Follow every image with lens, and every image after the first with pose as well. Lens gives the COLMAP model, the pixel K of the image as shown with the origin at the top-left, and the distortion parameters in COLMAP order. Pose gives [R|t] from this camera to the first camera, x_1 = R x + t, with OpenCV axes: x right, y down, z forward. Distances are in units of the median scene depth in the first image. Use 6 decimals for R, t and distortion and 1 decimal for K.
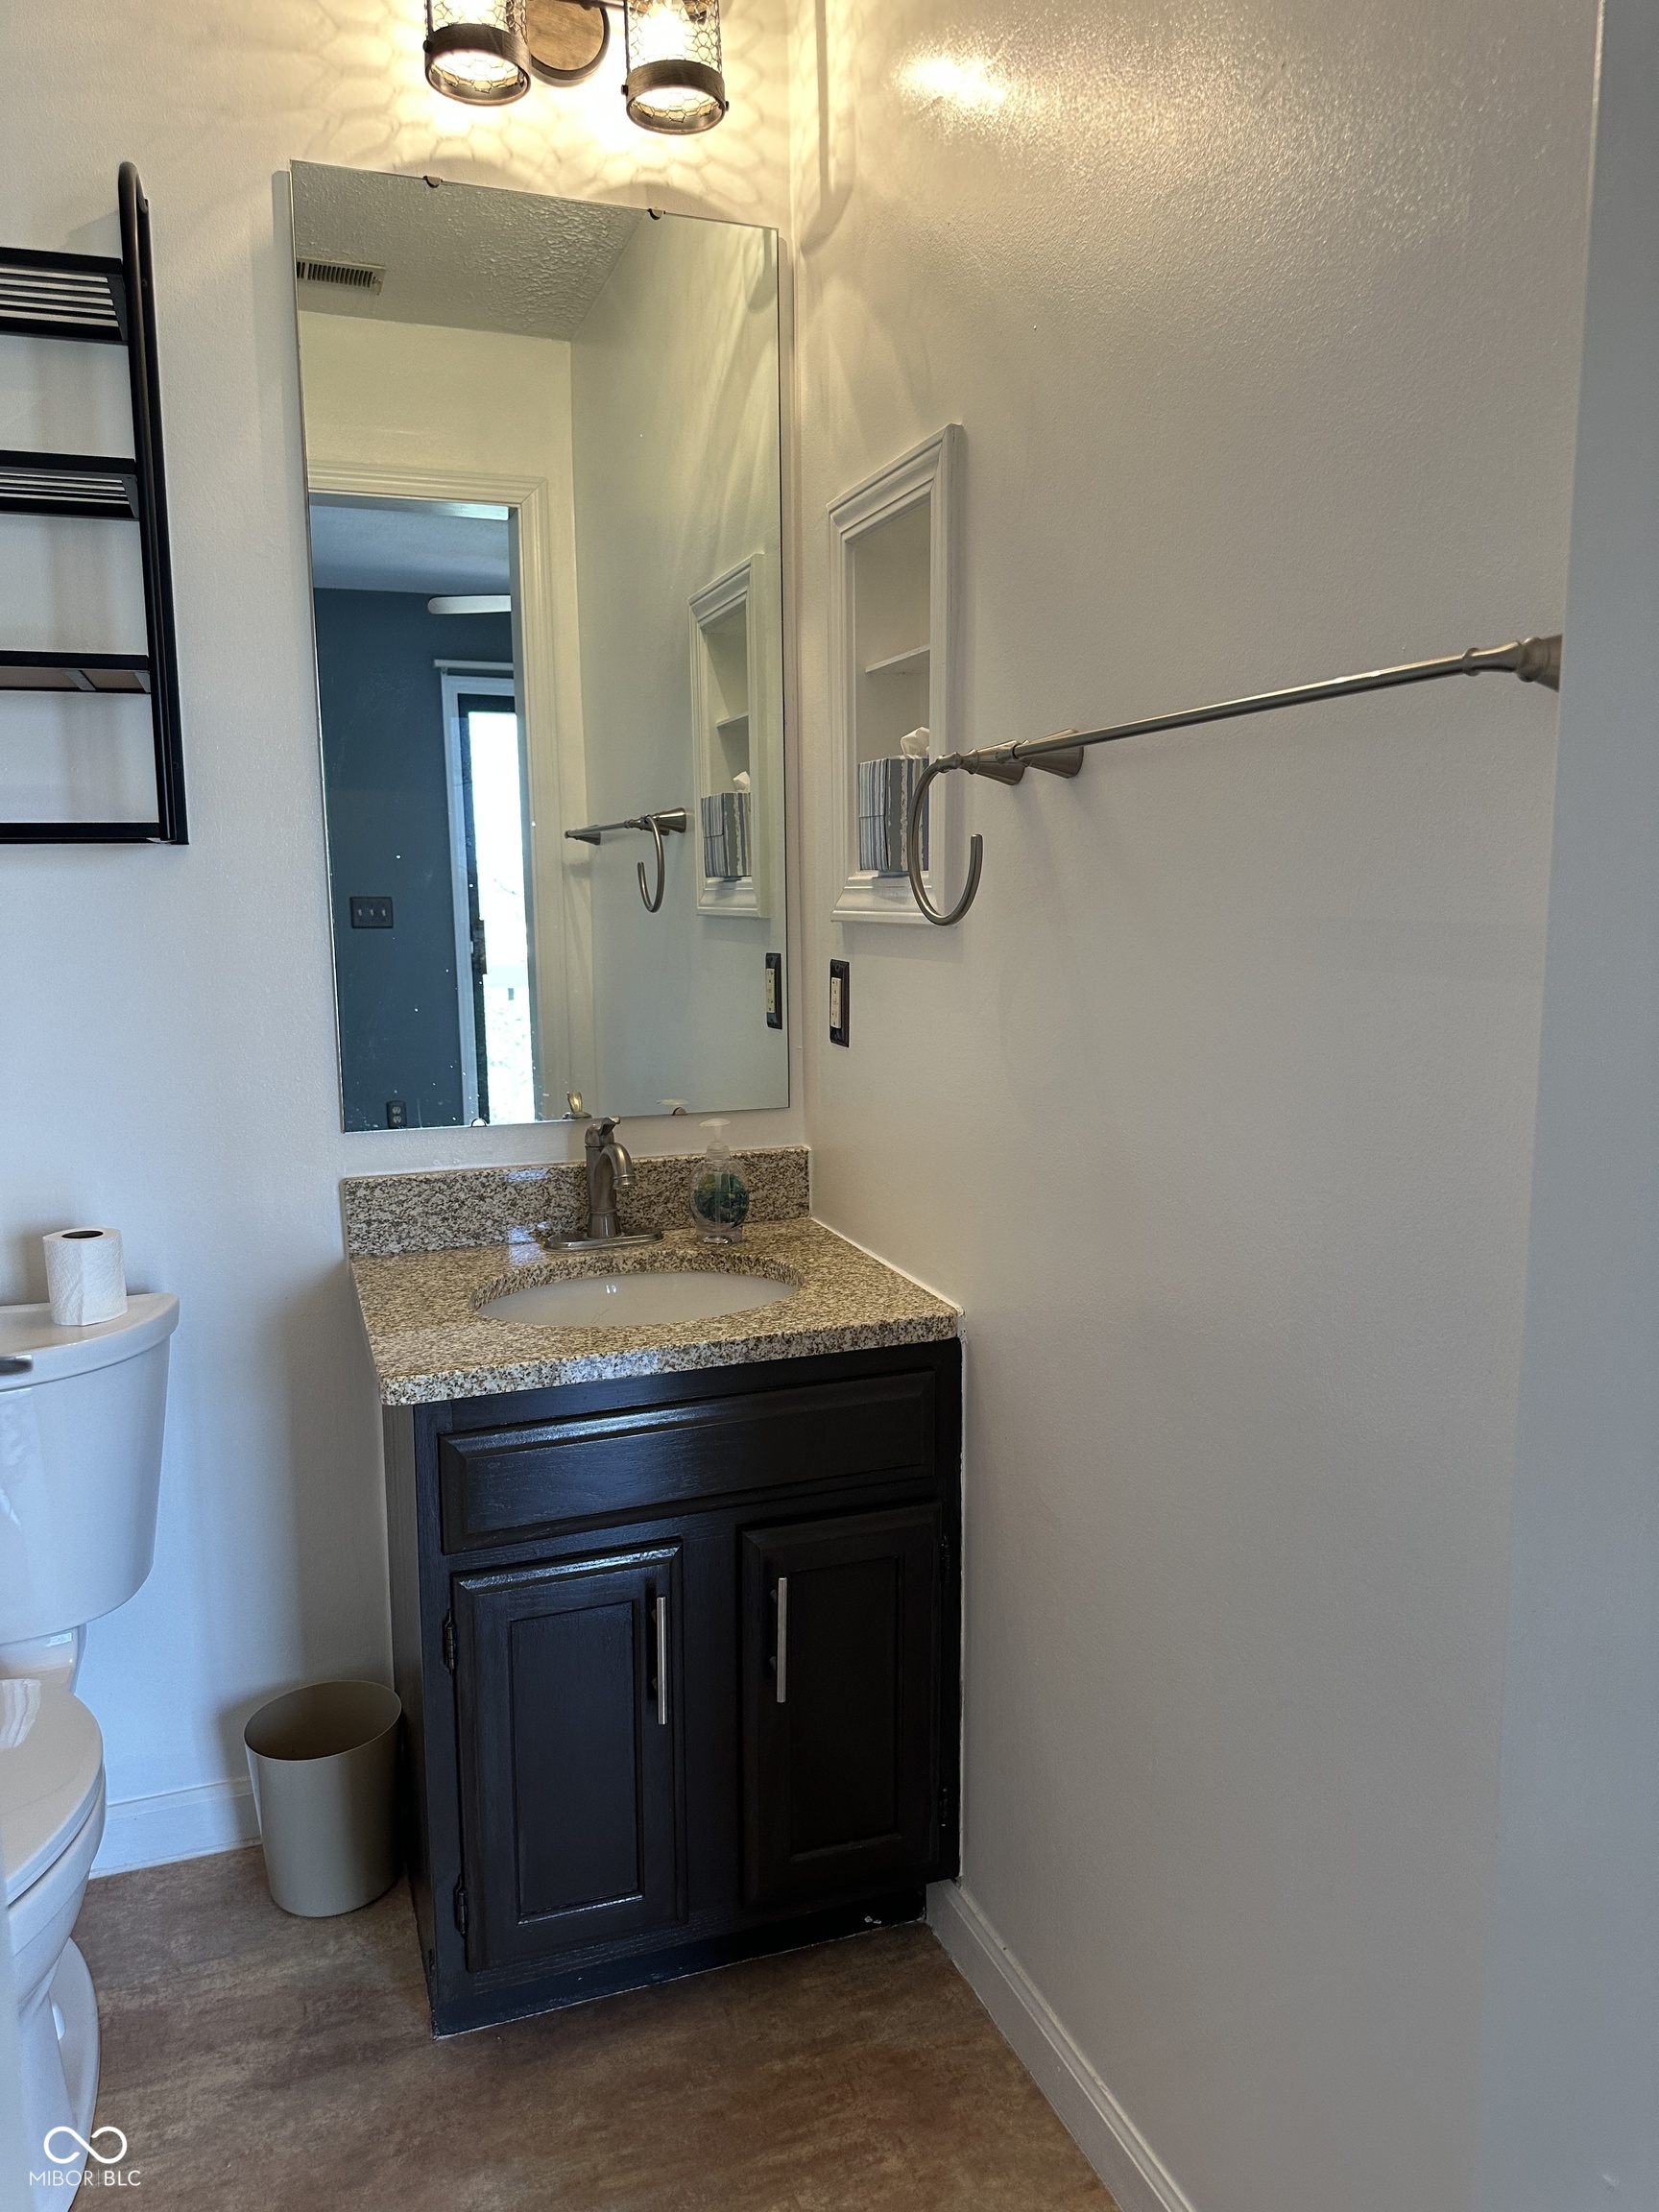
lens RADIAL K [[1560.1, 0, 814.0], [0, 1560.1, 1111.5], [0, 0, 1]] dist [0.083061, -0.097739]
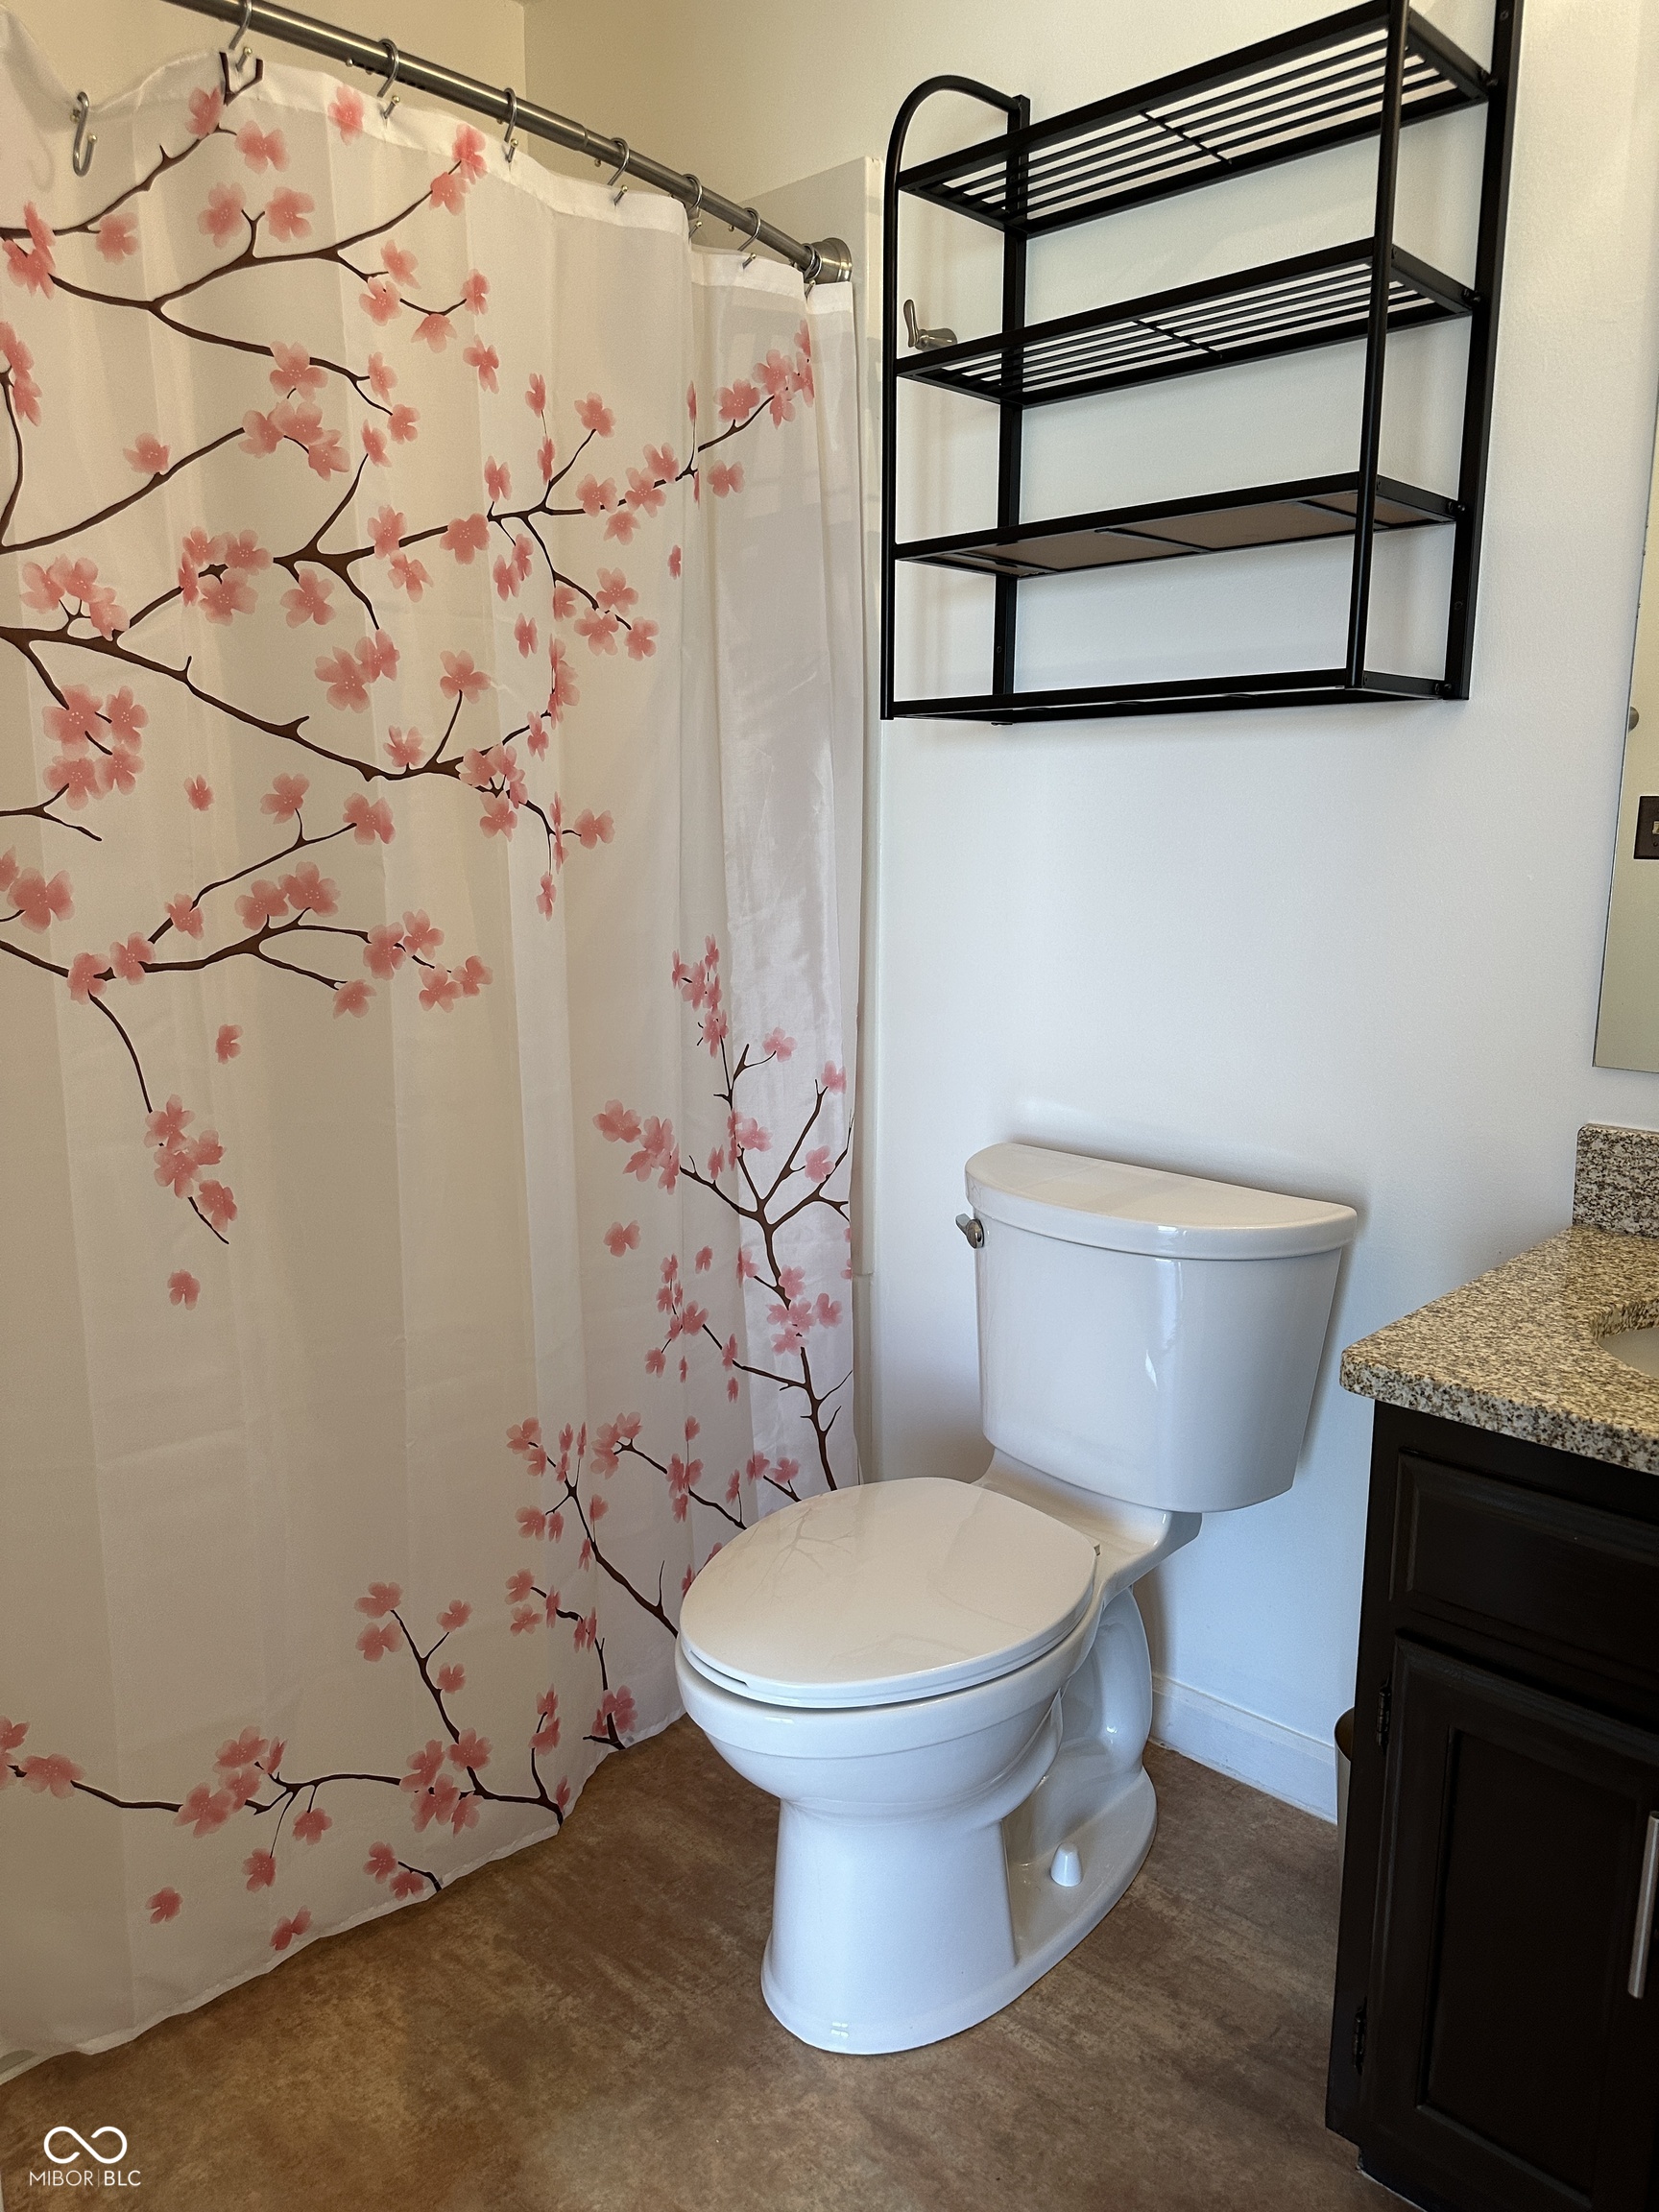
lens RADIAL K [[1560.1, 0, 827.7], [0, 1560.1, 1095.6], [0, 0, 1]] dist [0.083061, -0.097739]
pose [[0.441374, 0.167849, -0.881485, 0.269735], [-0.130996, 0.983878, 0.121755, -0.020868], [0.887710, 0.061732, 0.456246, 0.360095]]
